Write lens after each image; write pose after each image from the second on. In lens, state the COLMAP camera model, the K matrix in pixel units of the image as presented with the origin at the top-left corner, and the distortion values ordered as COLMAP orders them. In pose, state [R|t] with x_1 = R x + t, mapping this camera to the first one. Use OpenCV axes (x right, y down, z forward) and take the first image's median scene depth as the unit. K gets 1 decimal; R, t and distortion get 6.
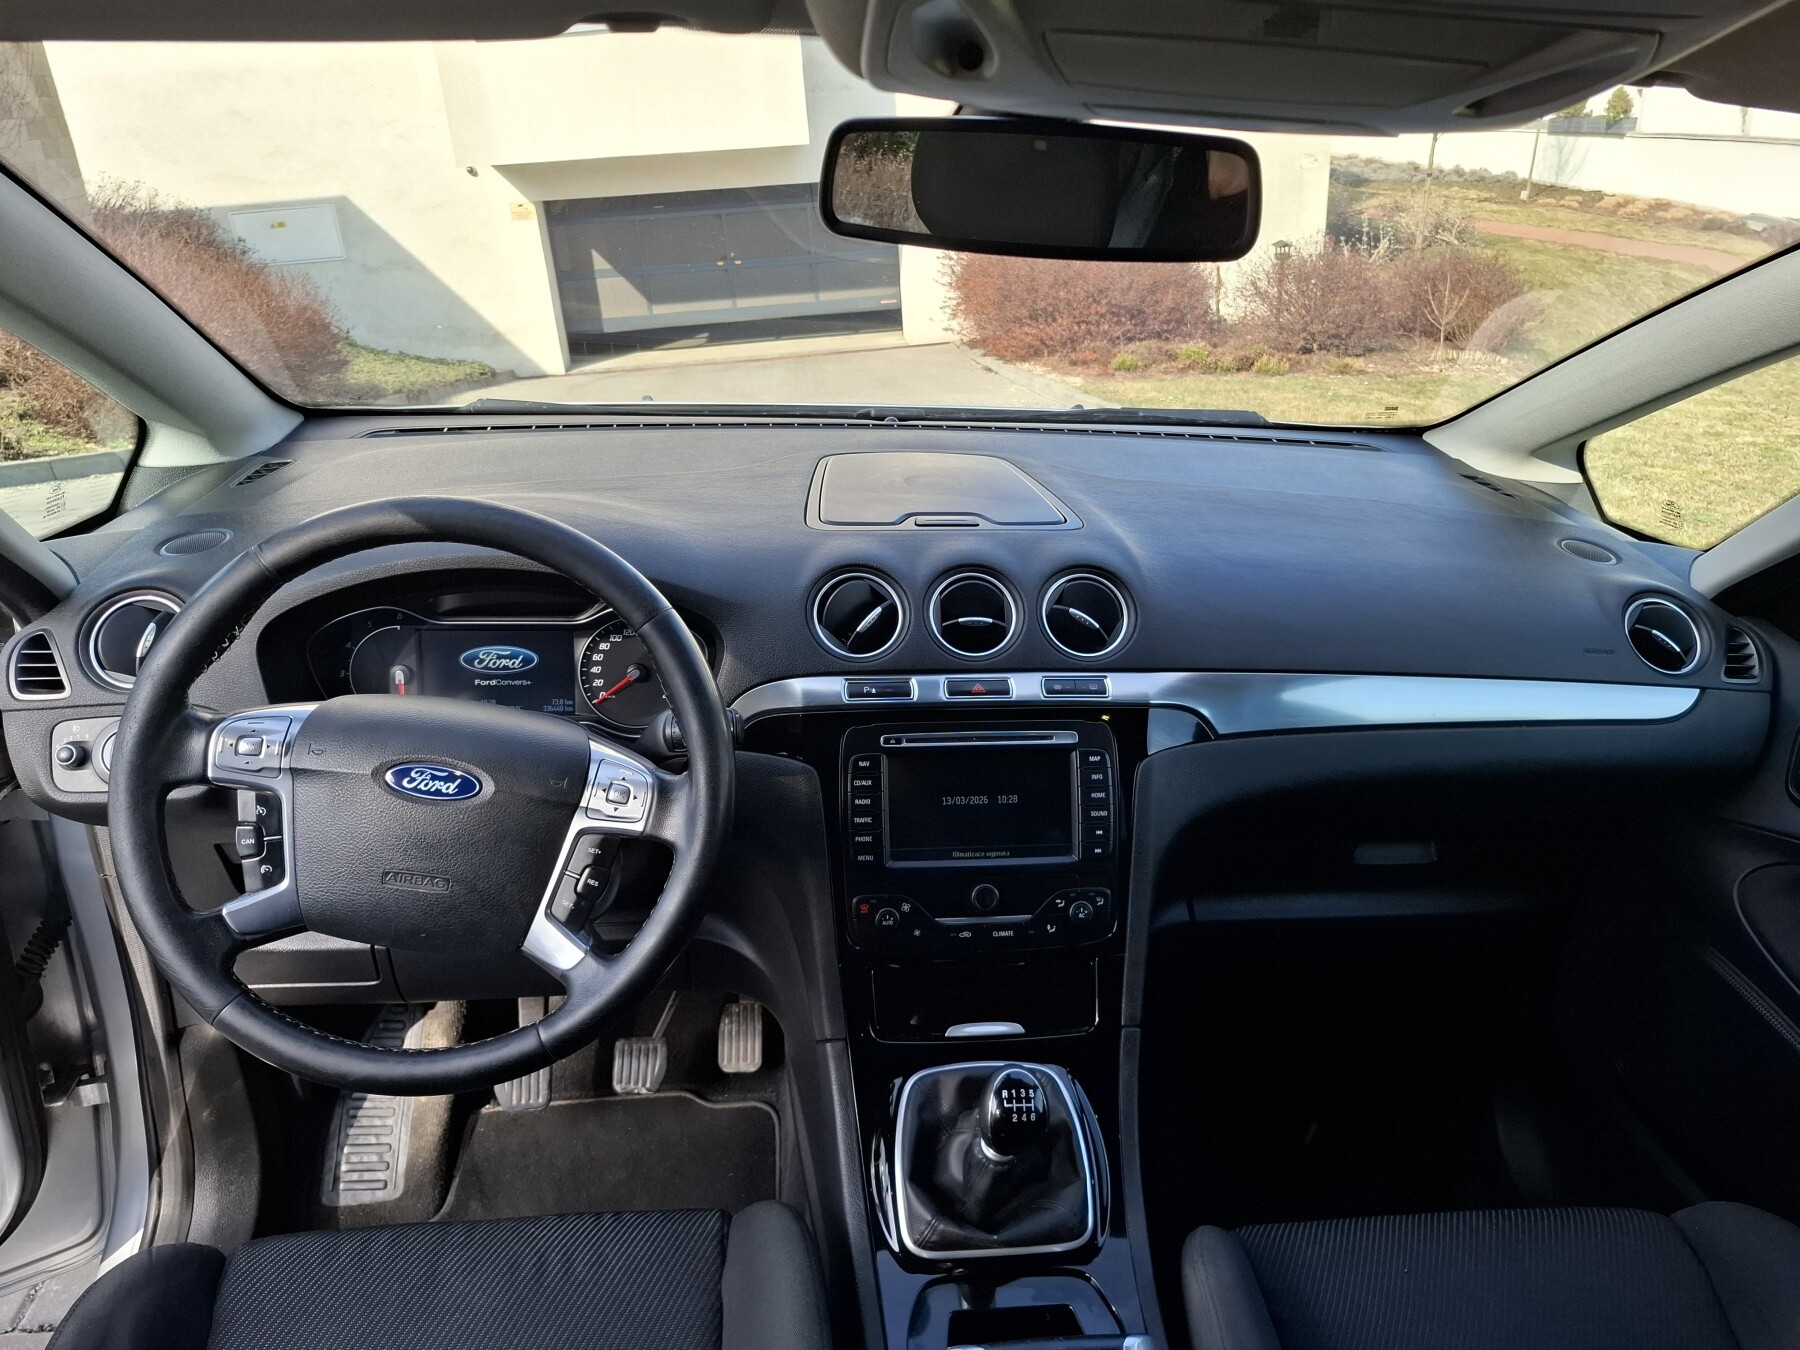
lens RADIAL K [[1259.7, 0, 894.7], [0, 1259.7, 692.5], [0, 0, 1]] dist [0.025202, -0.022456]
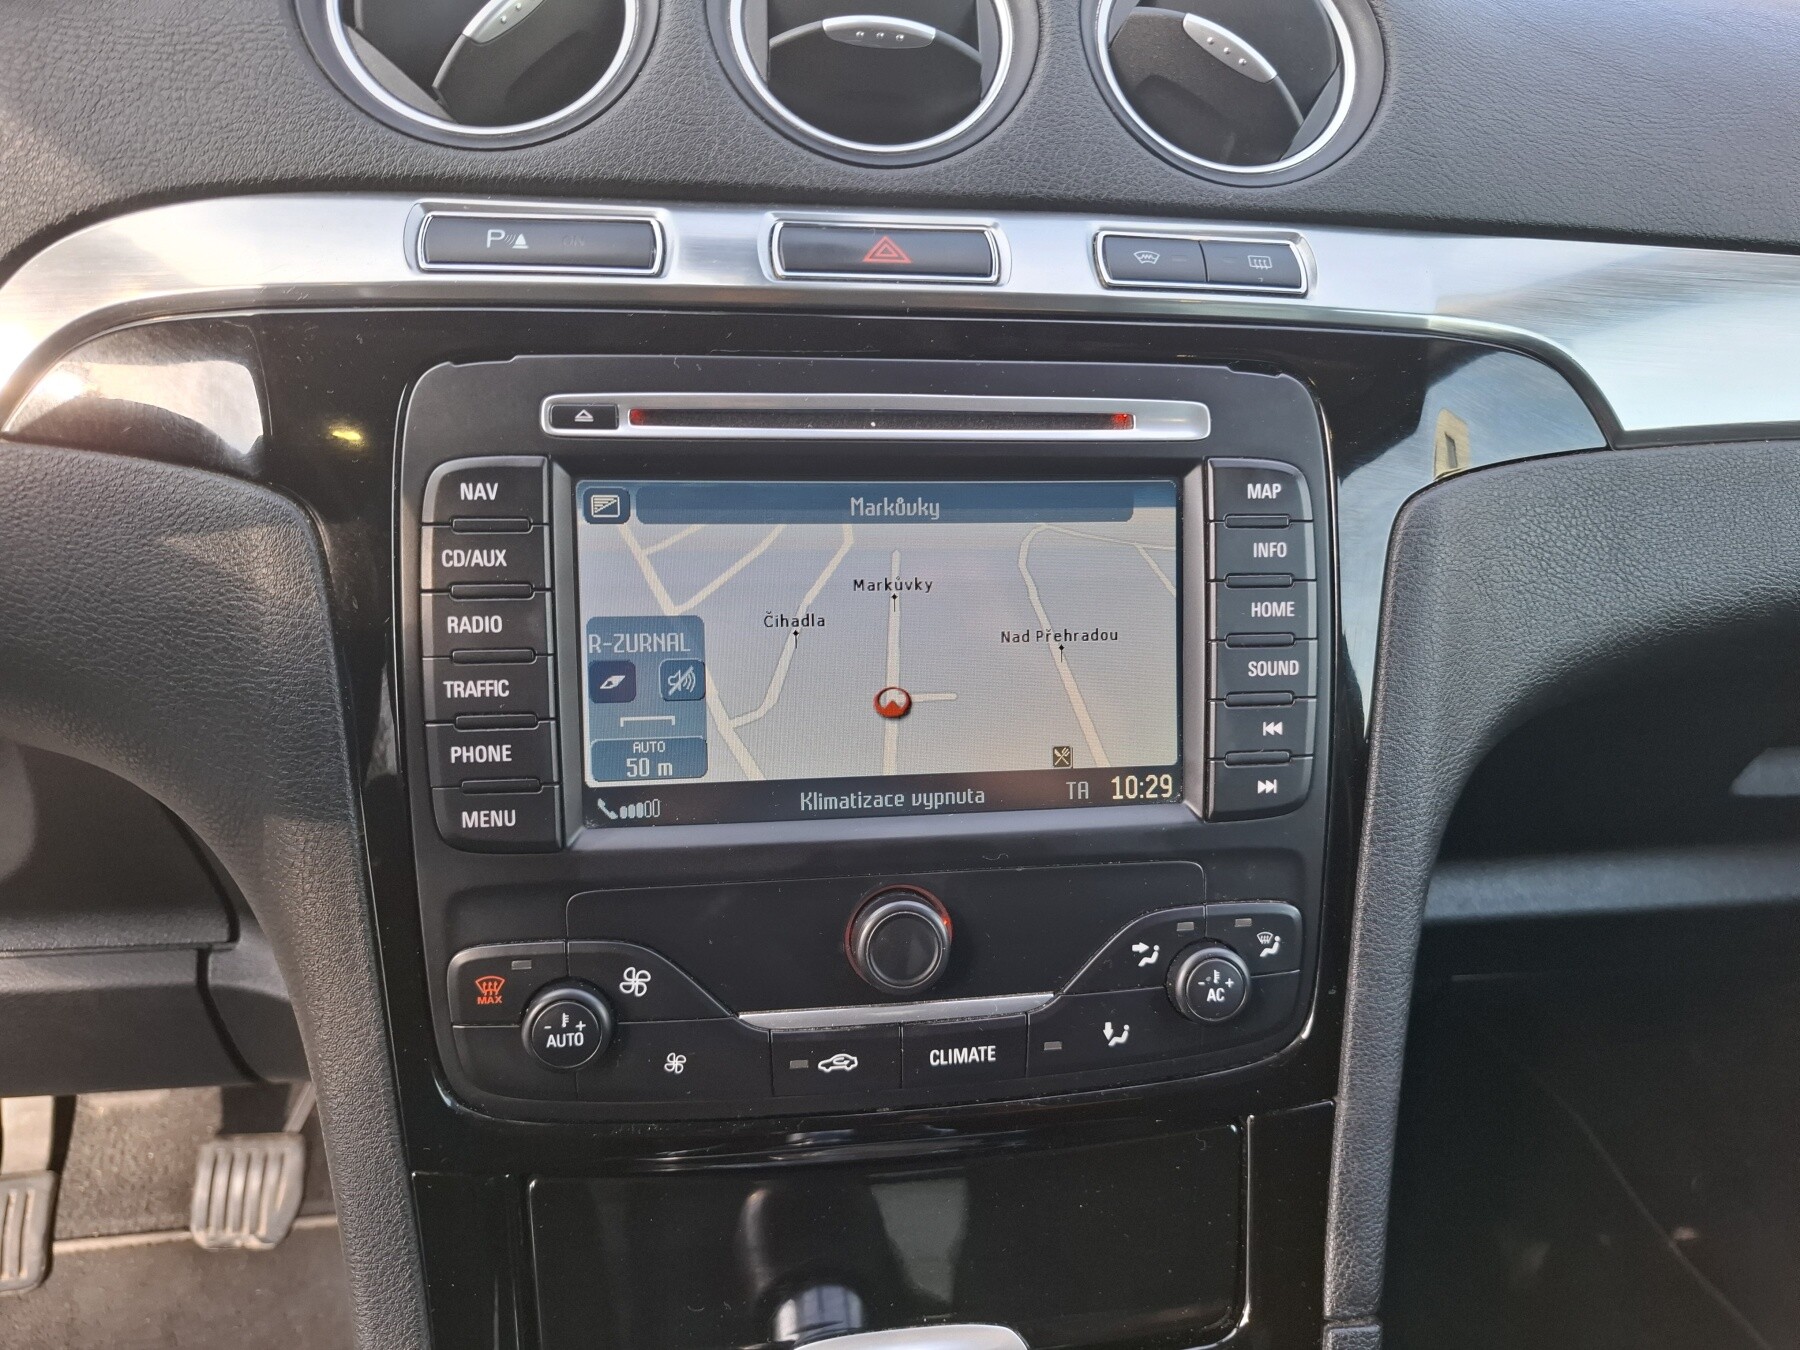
lens RADIAL K [[1259.7, 0, 908.0], [0, 1259.7, 687.8], [0, 0, 1]] dist [0.025202, -0.022456]
pose [[0.999438, -0.000071, 0.033522, 0.063034], [-0.002483, 0.997092, 0.076163, 0.078822], [-0.033430, -0.076204, 0.996532, 0.708701]]
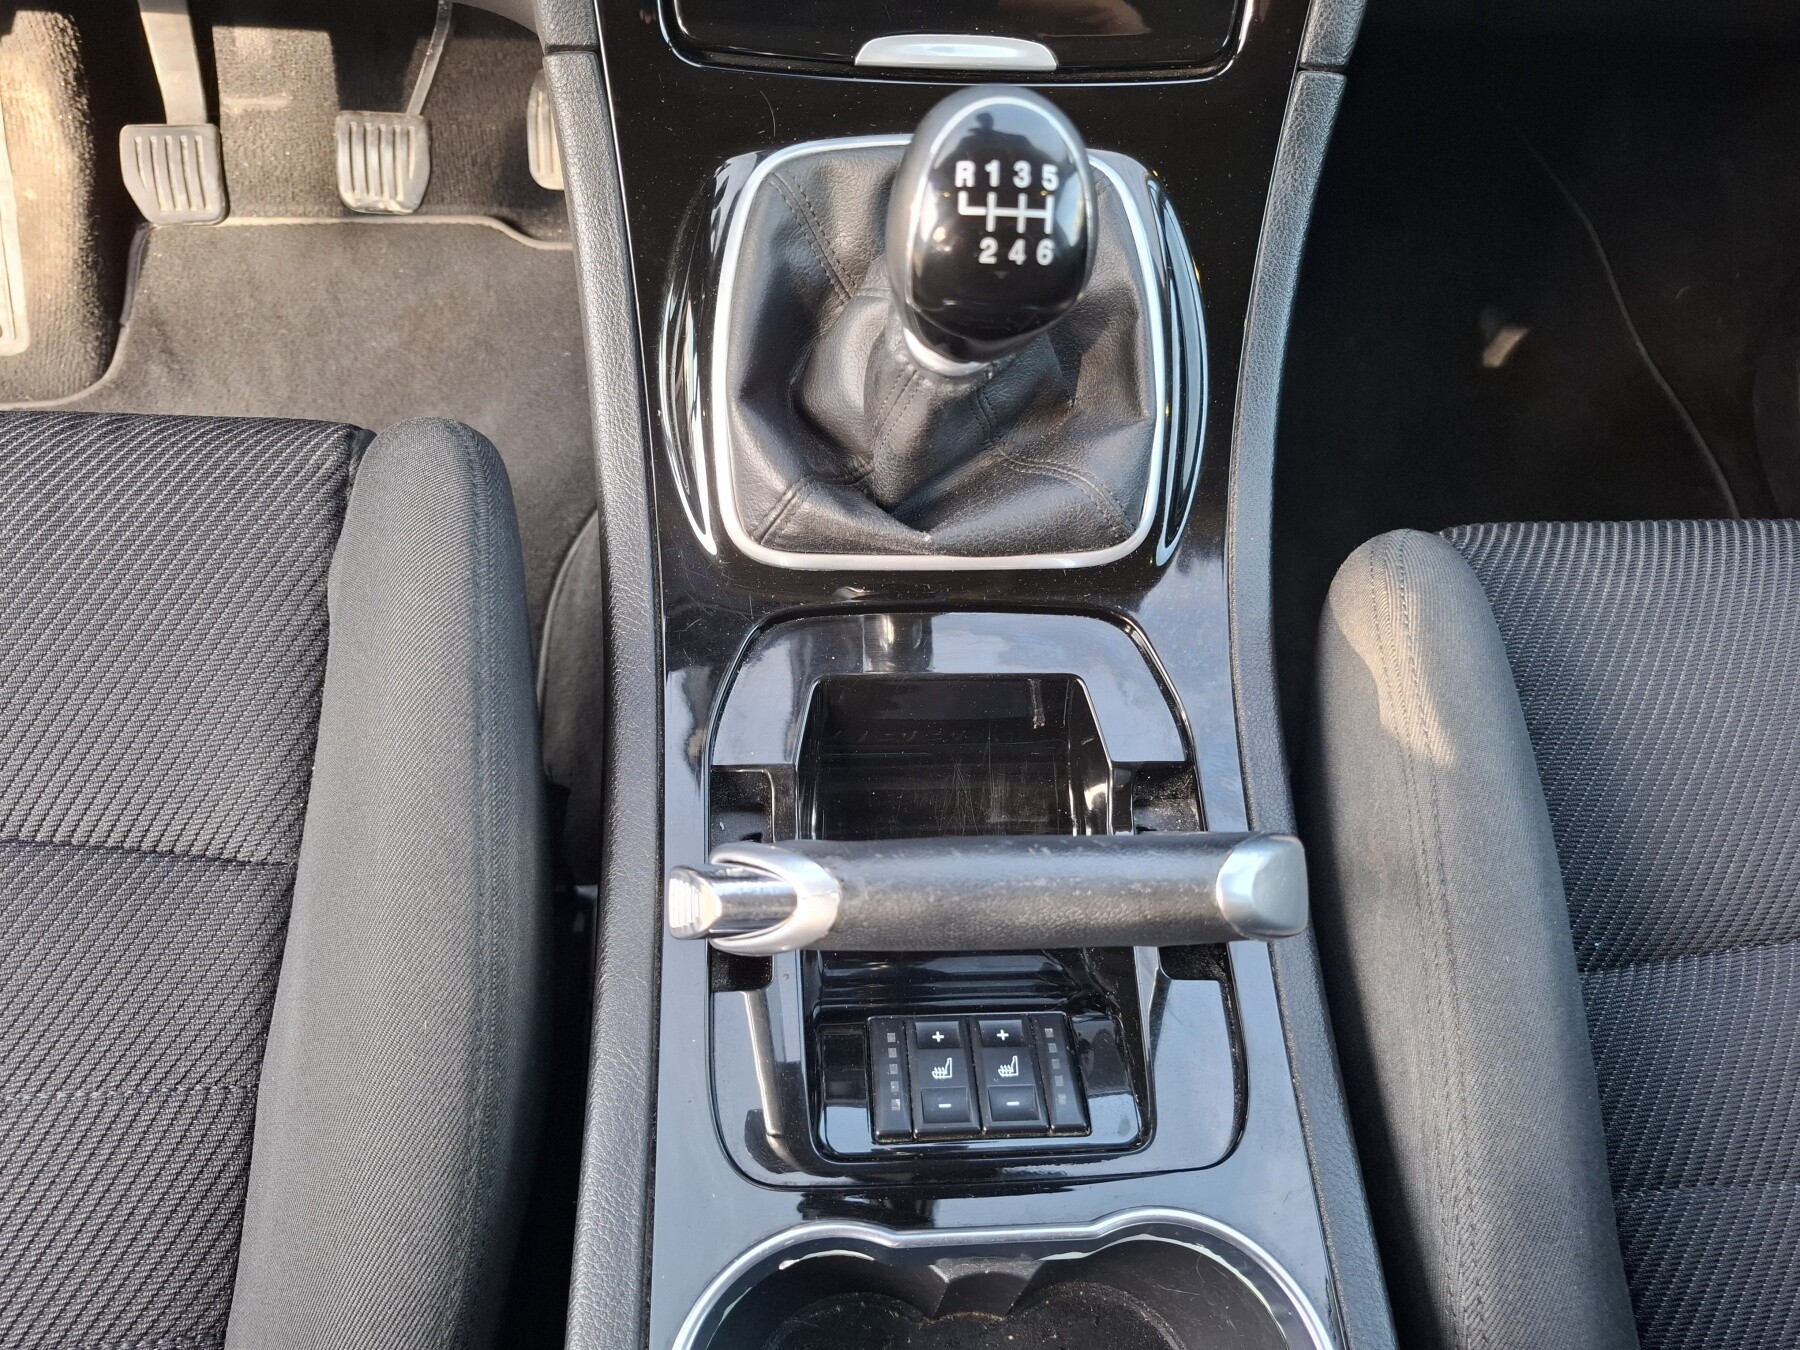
lens RADIAL K [[1259.7, 0, 891.9], [0, 1259.7, 658.4], [0, 0, 1]] dist [0.025202, -0.022456]
pose [[0.997717, 0.067427, -0.003764, 0.066637], [-0.053665, 0.825455, 0.561911, 0.205452], [0.040995, -0.560426, 0.827189, 0.571559]]
